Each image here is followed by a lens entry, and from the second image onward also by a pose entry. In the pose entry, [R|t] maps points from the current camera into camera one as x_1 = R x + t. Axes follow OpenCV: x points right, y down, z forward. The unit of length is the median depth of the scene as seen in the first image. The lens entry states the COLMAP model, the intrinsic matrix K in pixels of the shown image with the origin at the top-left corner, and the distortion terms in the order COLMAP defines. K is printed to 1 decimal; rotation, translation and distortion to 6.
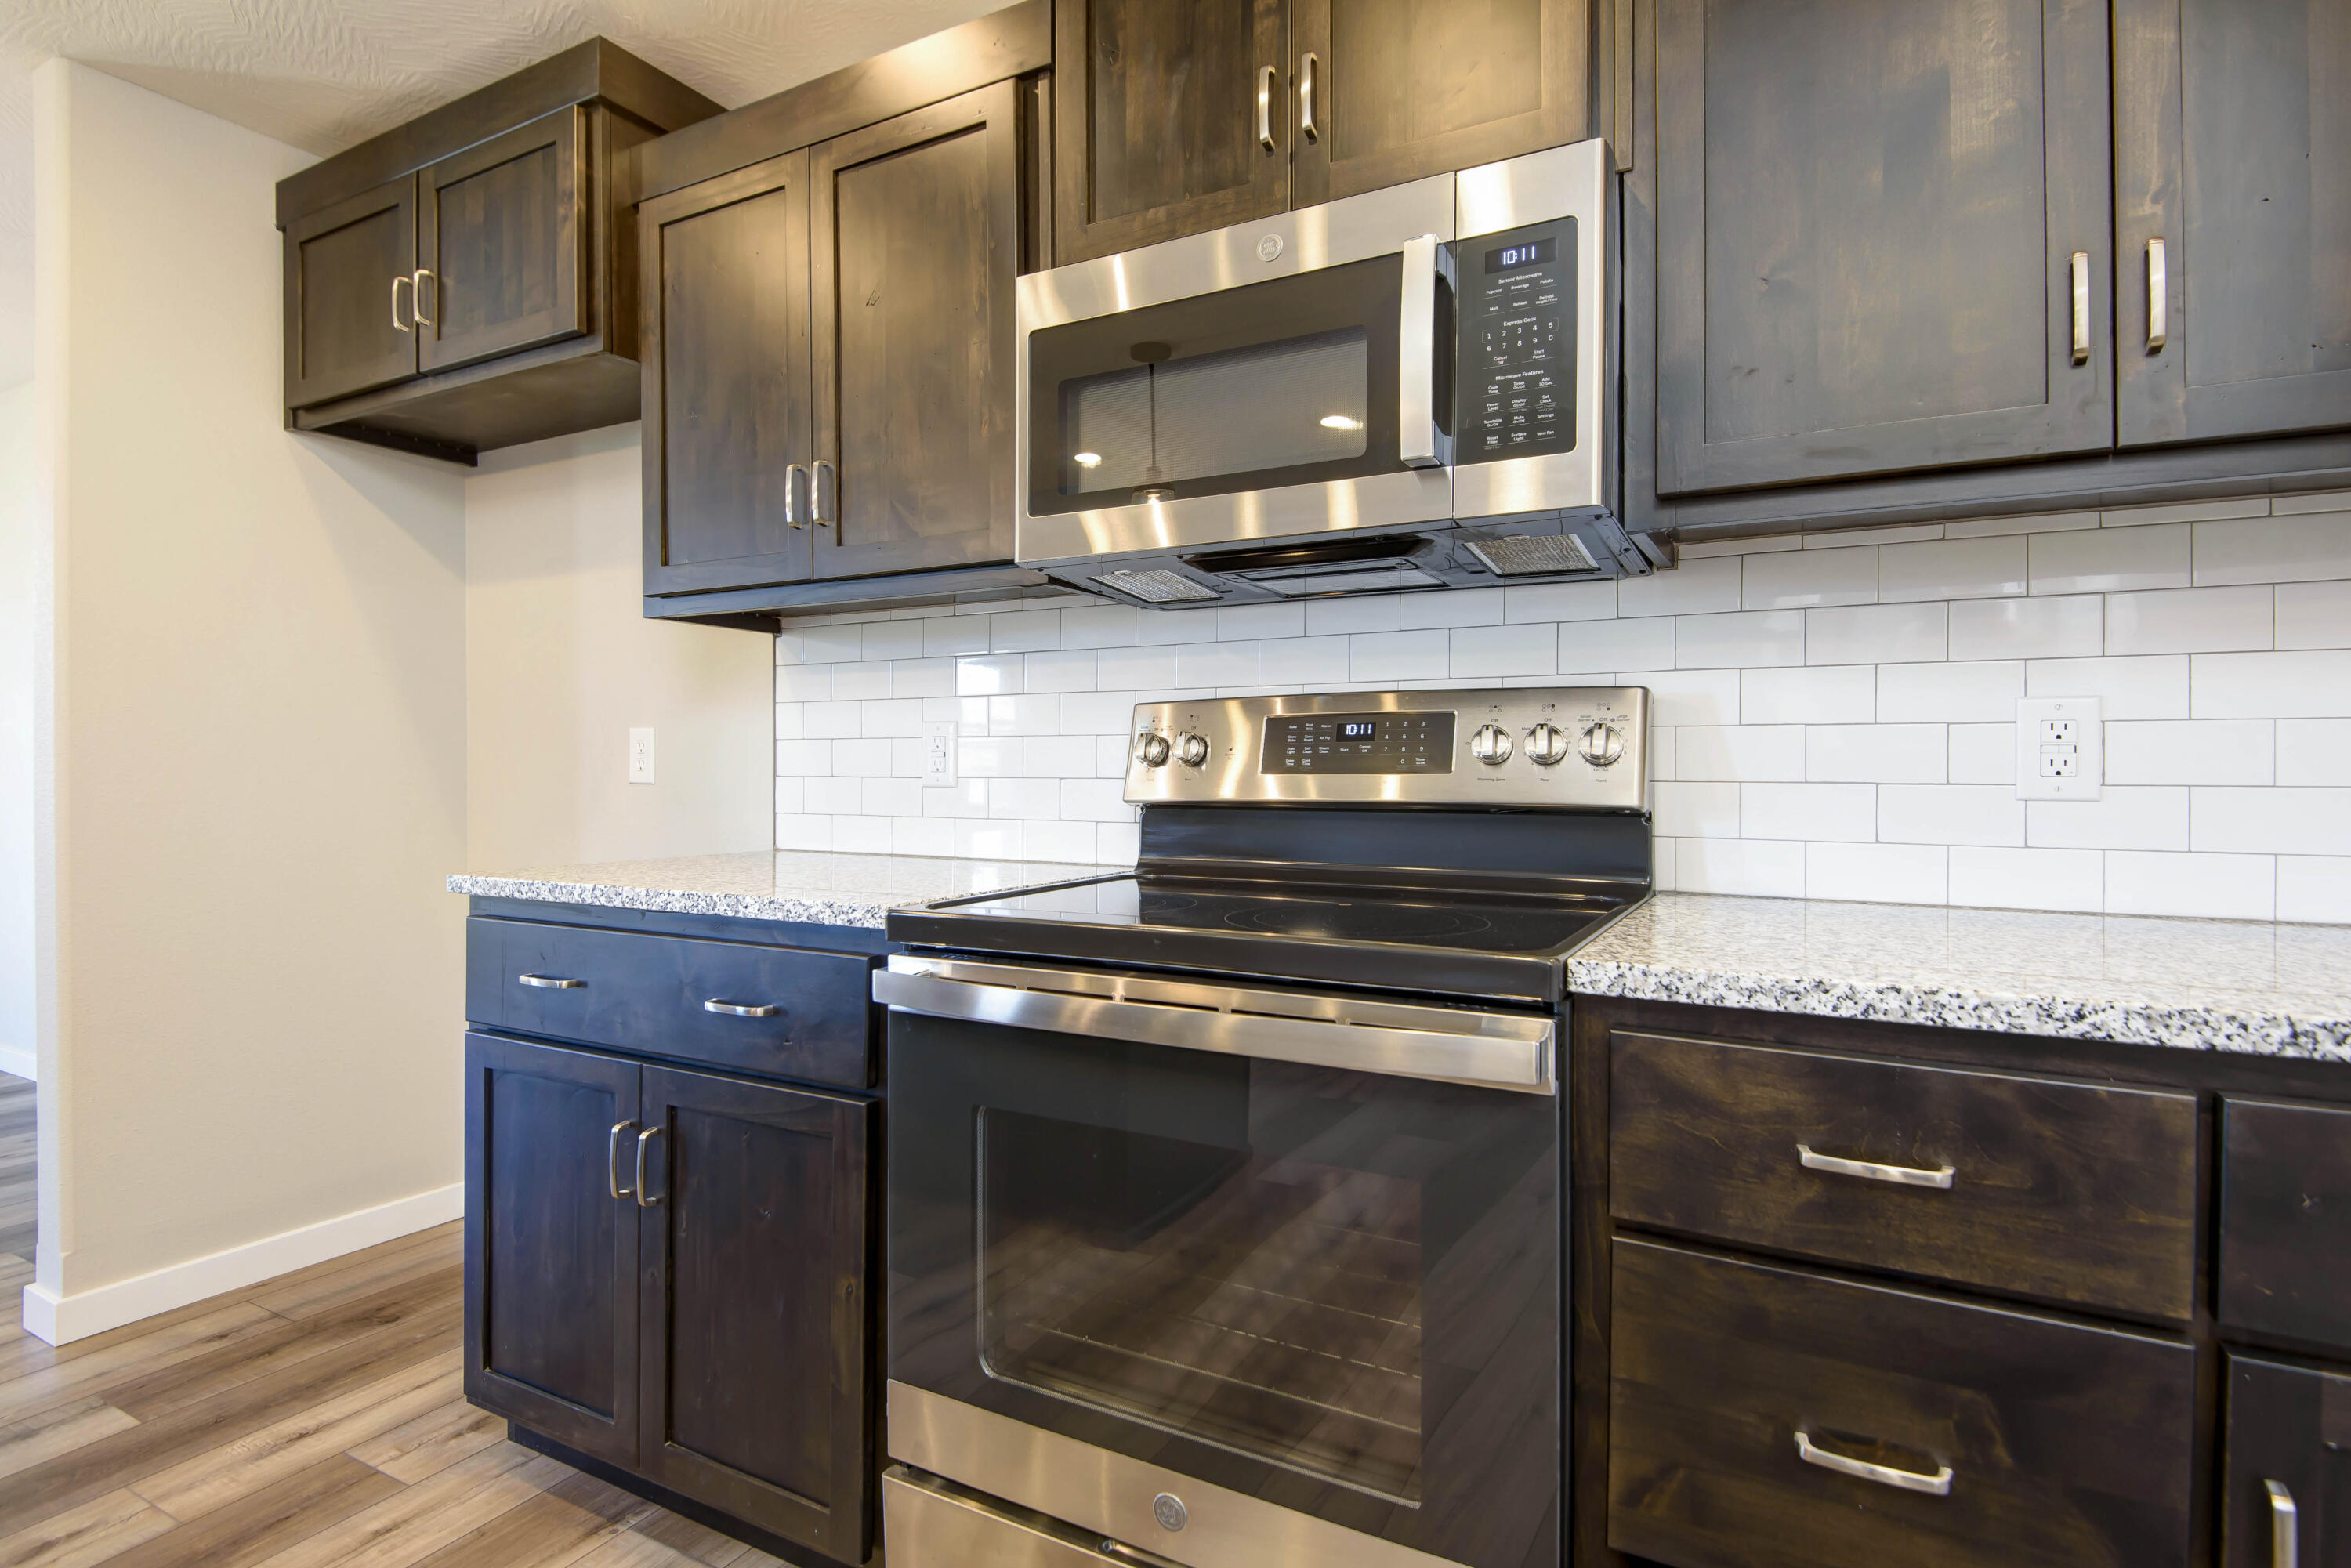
lens RADIAL K [[1203.9, 0, 1124.5], [0, 1203.9, 775.0], [0, 0, 1]] dist [0.025723, -0.034846]
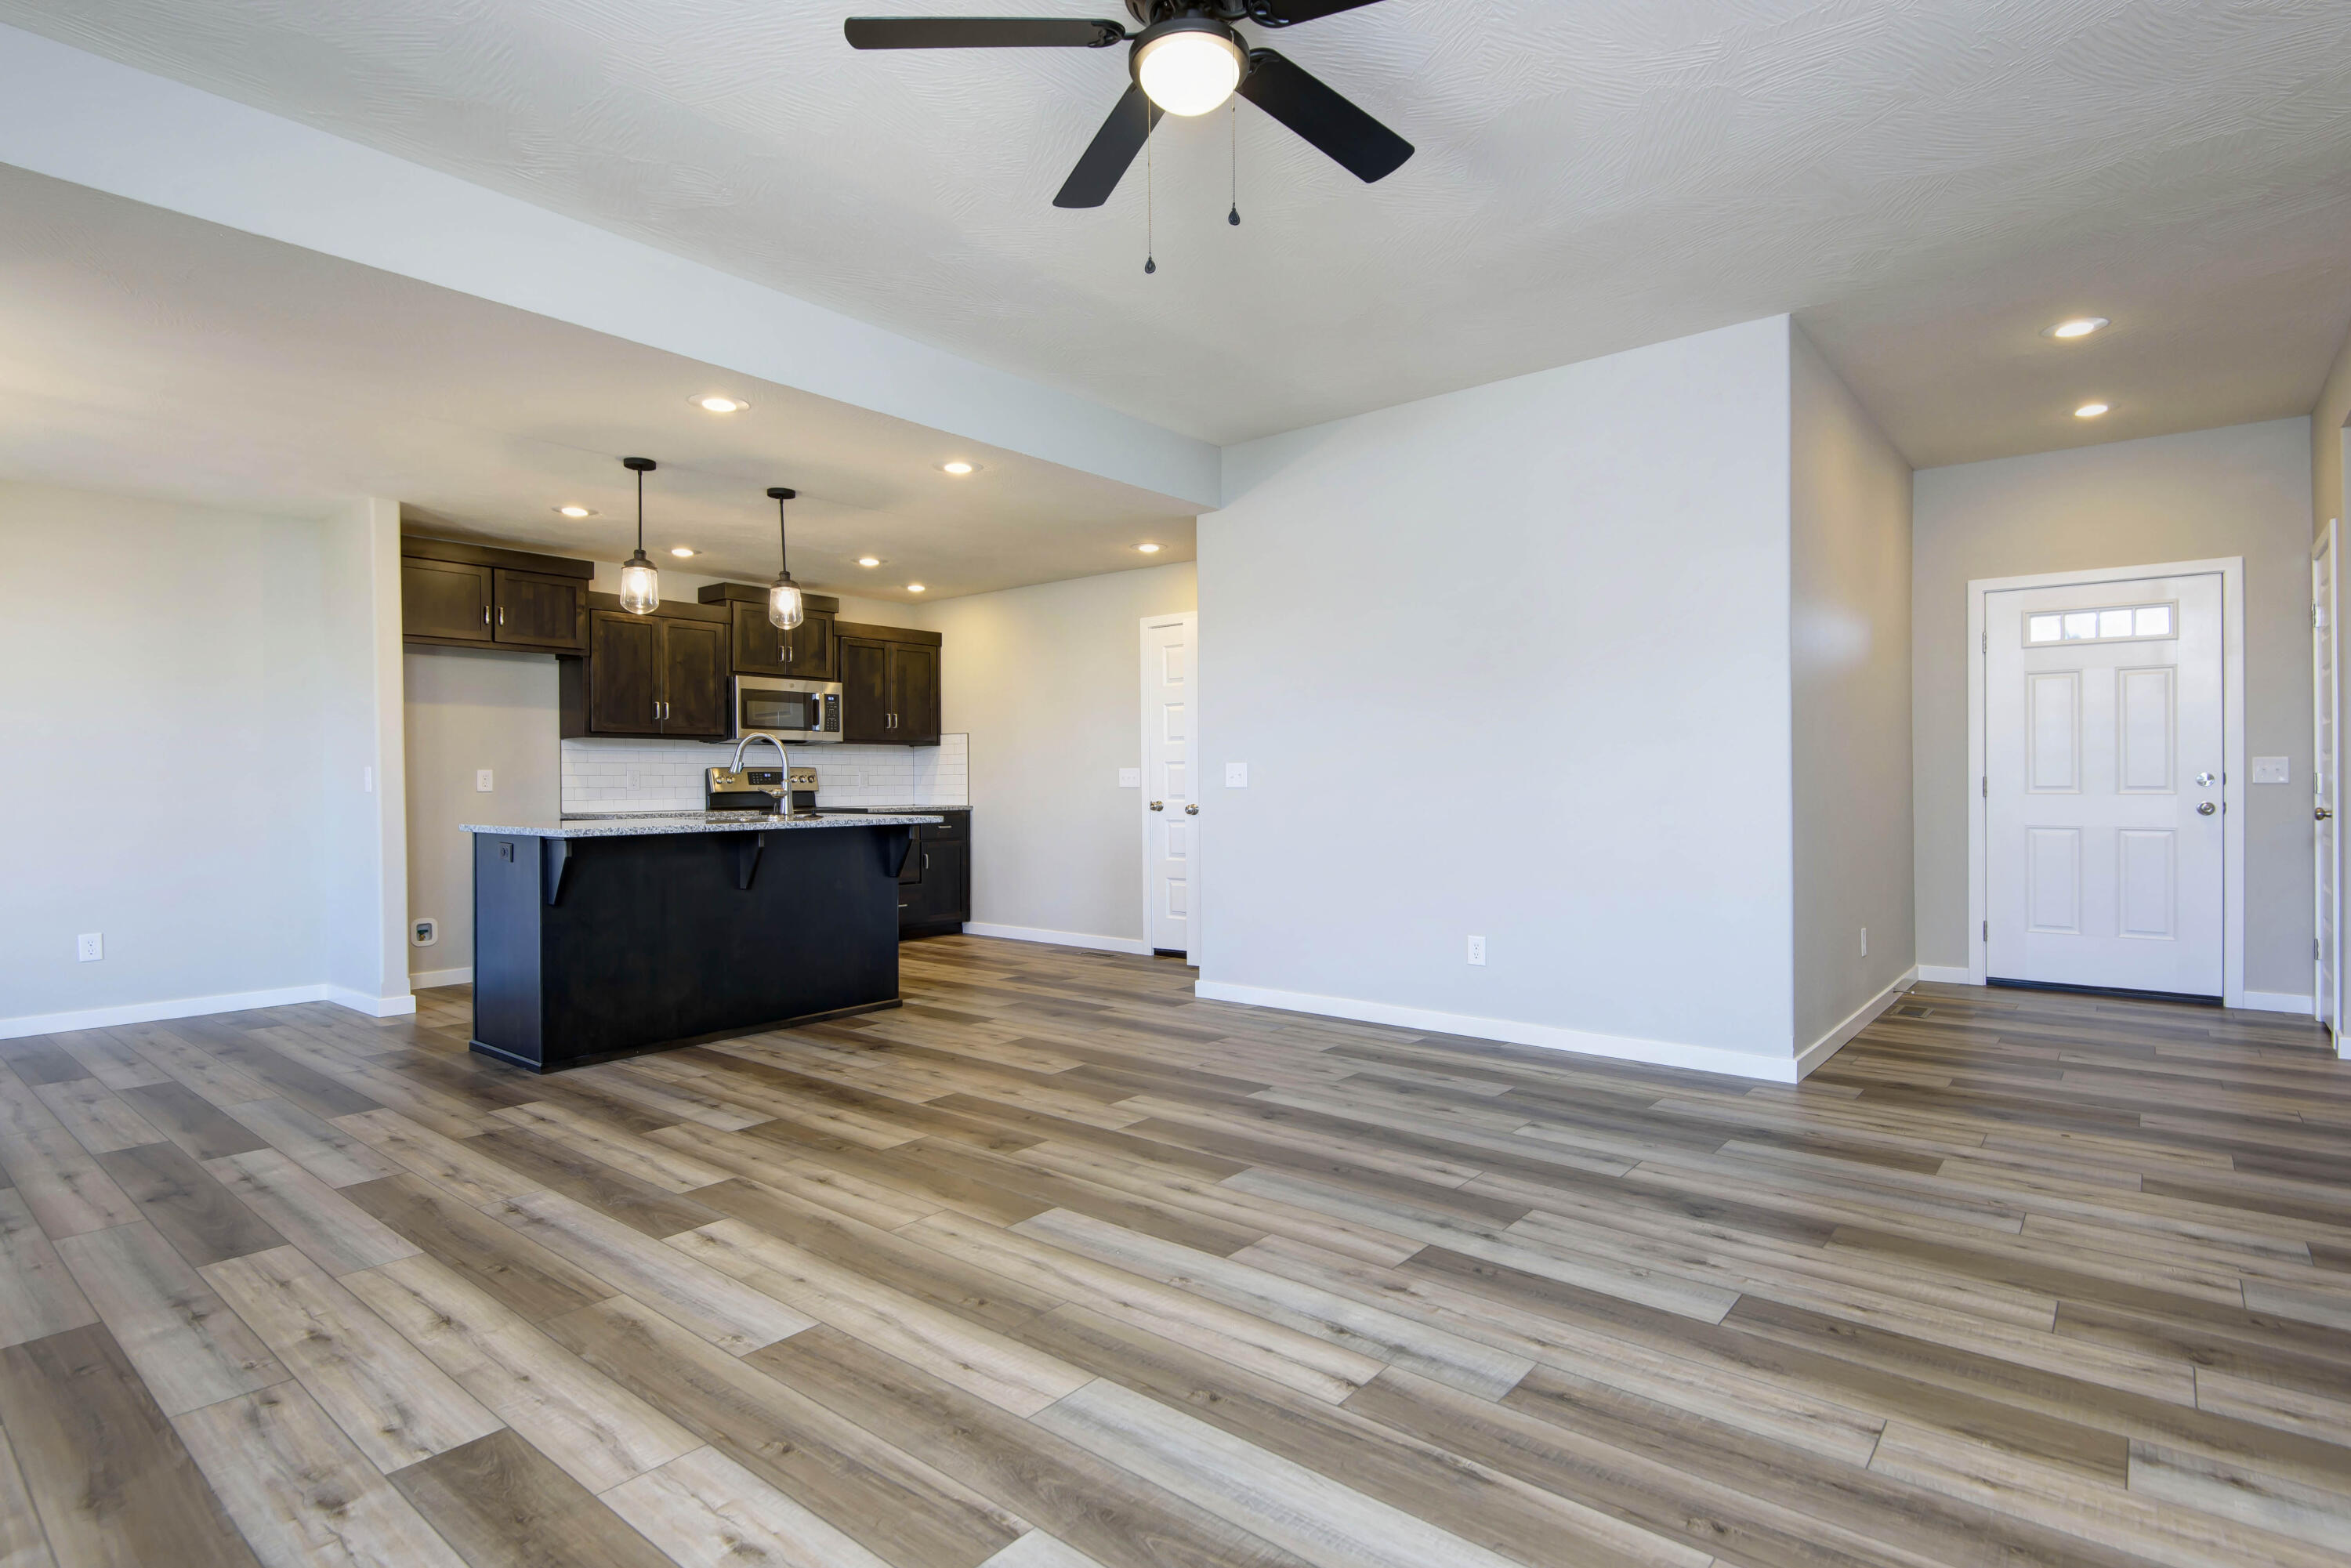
lens RADIAL K [[1118.9, 0, 1186.3], [0, 1118.9, 779.8], [0, 0, 1]] dist [0.030231, -0.023237]
pose [[0.138274, -0.000874, 0.990394, -4.766549], [0.010589, 0.999944, -0.000596, 0.001387], [-0.990337, 0.010570, 0.138275, -1.474431]]
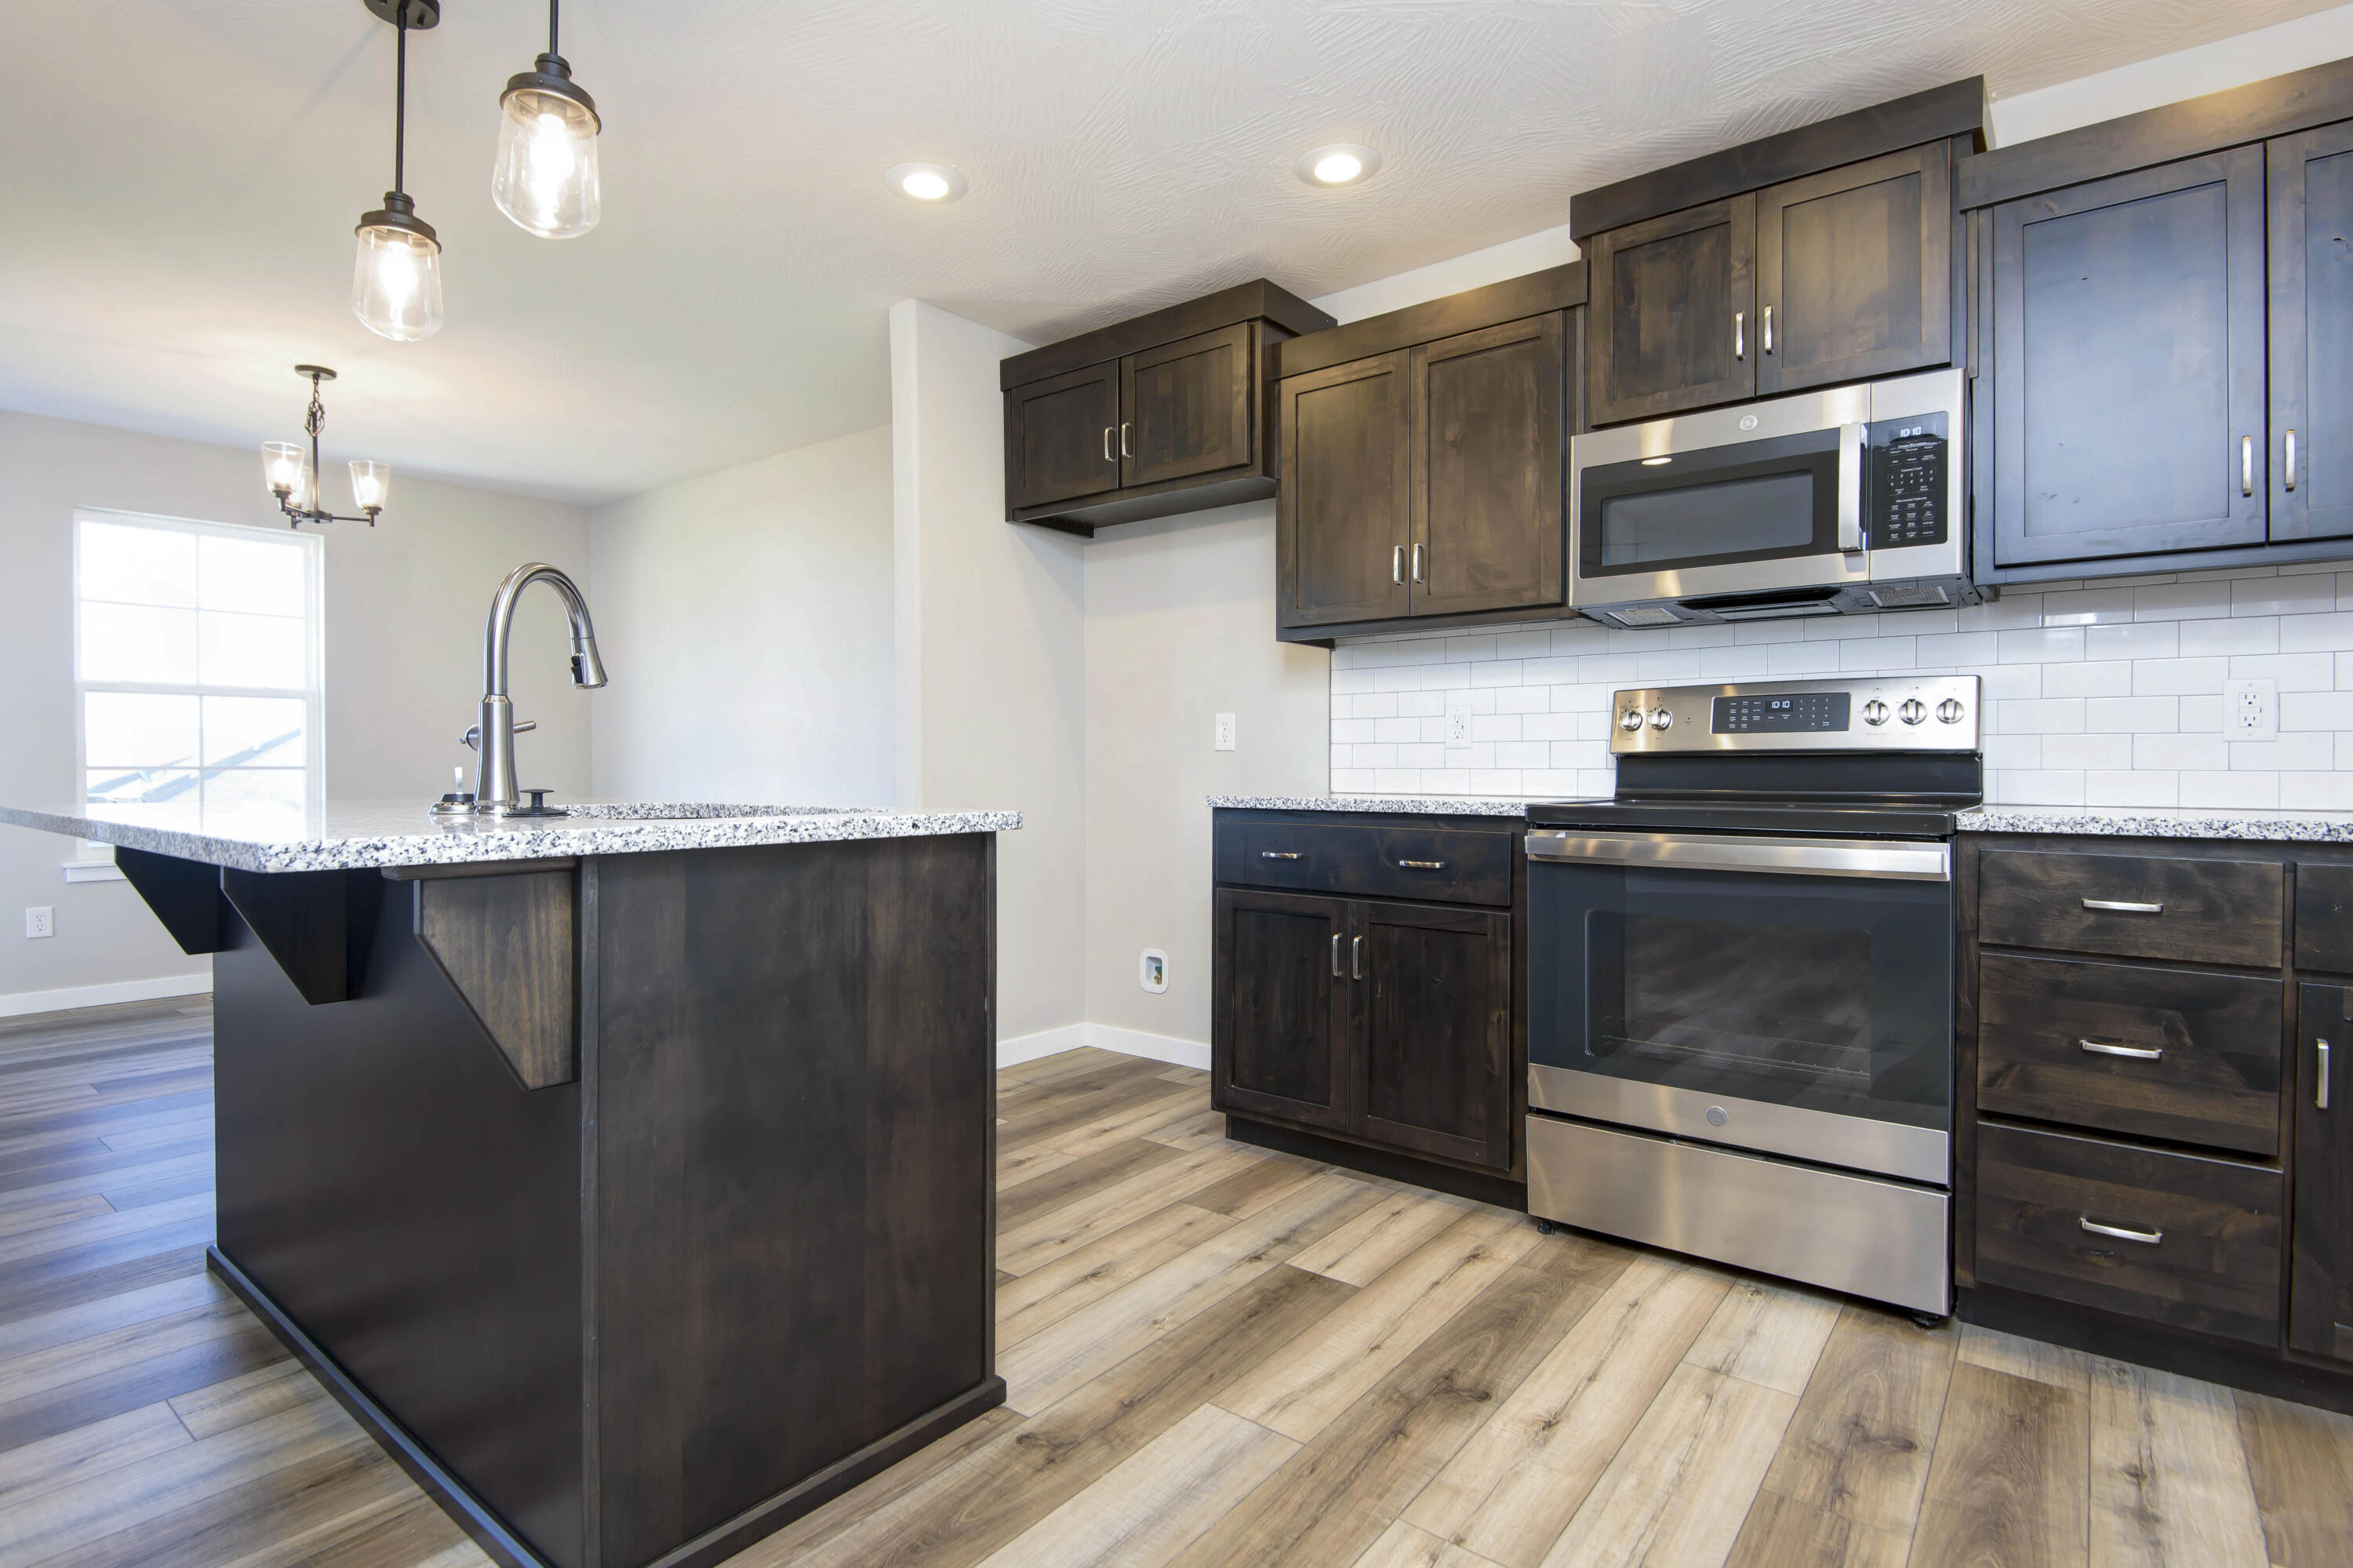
lens RADIAL K [[1171.4, 0, 1176.5], [0, 1171.4, 784.0], [0, 0, 1]] dist [0.011922, -0.025991]
pose [[0.989544, -0.000196, -0.144232, -0.470630], [0.001524, 0.999957, 0.009095, 0.065398], [0.144224, -0.009220, 0.989502, -0.820736]]
